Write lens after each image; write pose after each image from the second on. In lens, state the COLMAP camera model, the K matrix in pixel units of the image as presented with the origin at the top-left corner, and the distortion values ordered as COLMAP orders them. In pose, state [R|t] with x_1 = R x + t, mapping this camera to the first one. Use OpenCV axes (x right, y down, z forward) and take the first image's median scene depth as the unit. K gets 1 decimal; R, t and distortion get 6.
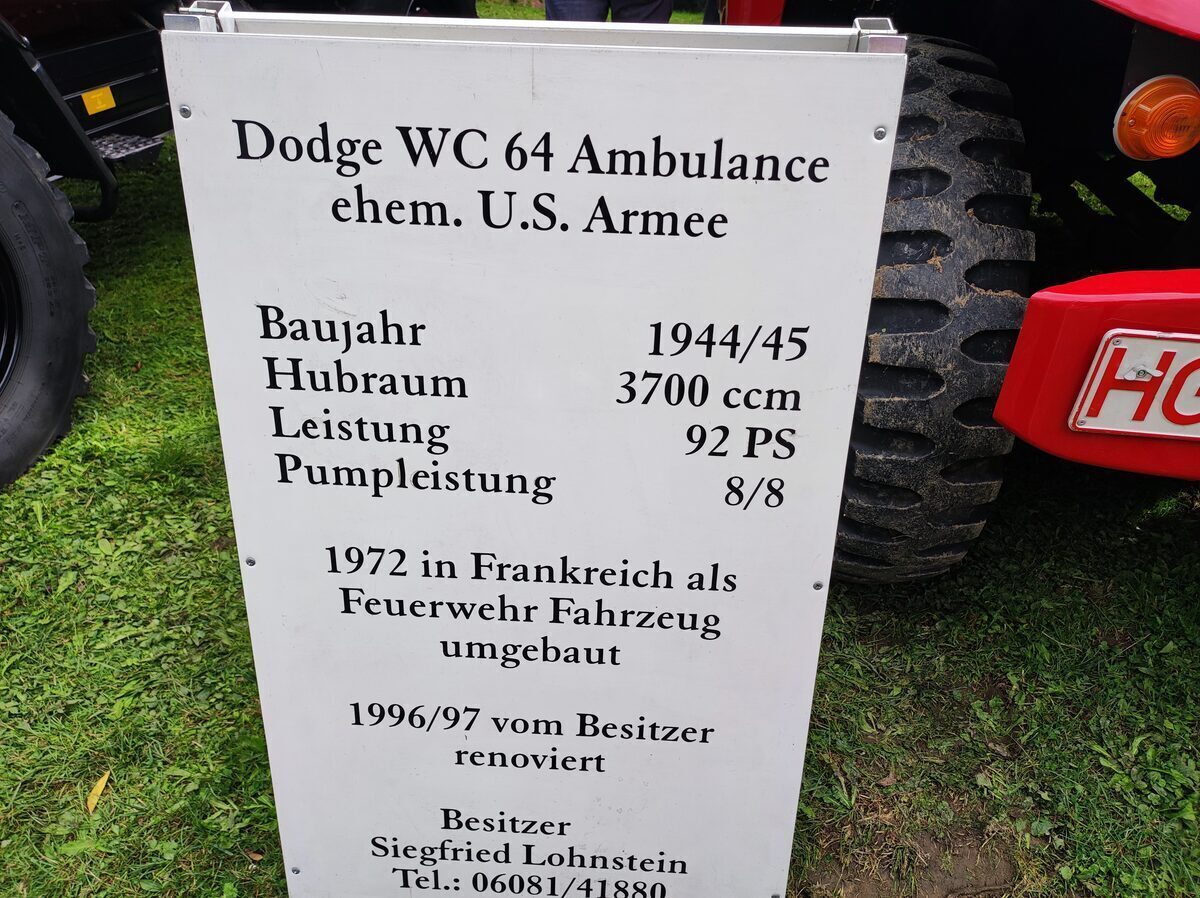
lens RADIAL K [[871.1, 0, 600.0], [0, 871.1, 449.0], [0, 0, 1]] dist [0.041326, -0.024335]
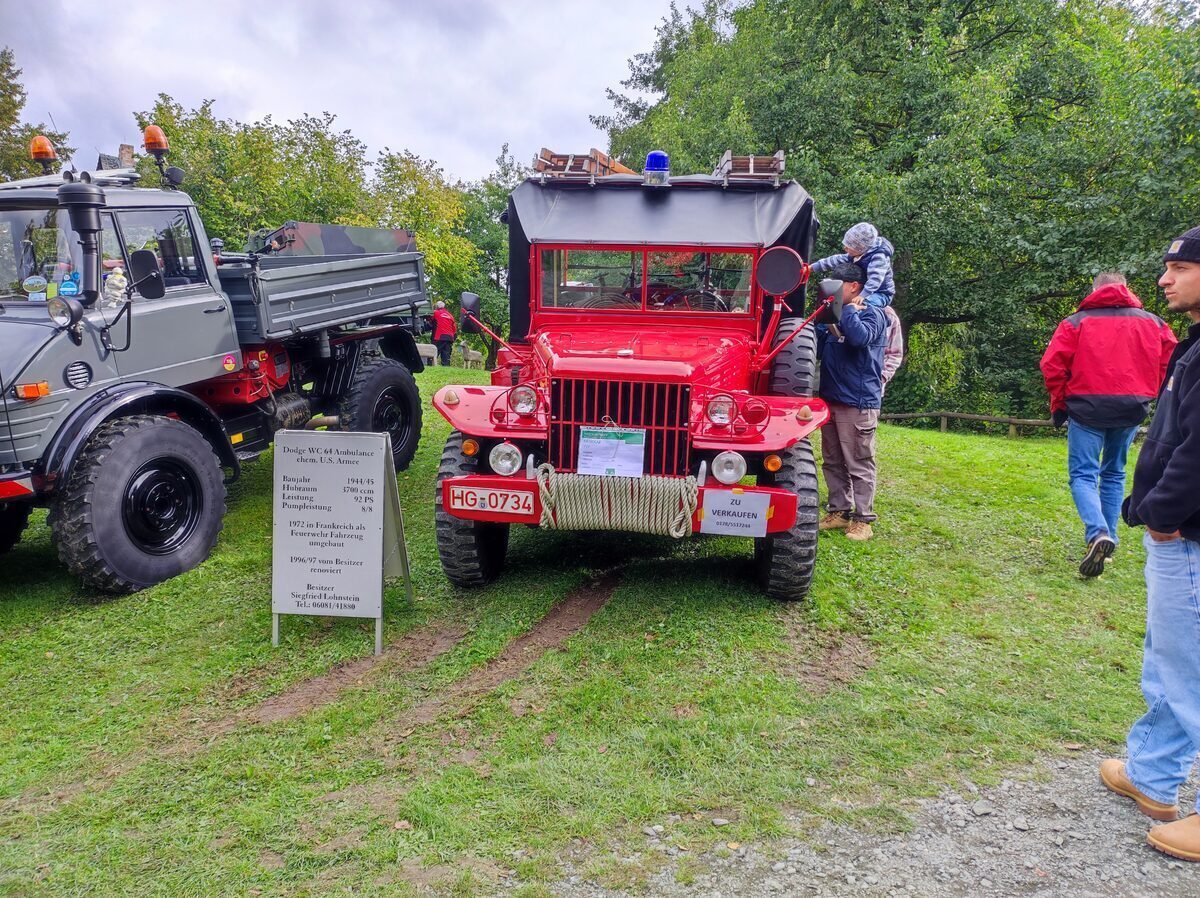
lens RADIAL K [[871.1, 0, 600.0], [0, 871.1, 449.0], [0, 0, 1]] dist [0.041326, -0.024335]
pose [[0.999094, 0.002898, -0.042467, 1.738757], [-0.017361, 0.938663, -0.344399, 1.449246], [0.038864, 0.344824, 0.937863, -3.938610]]
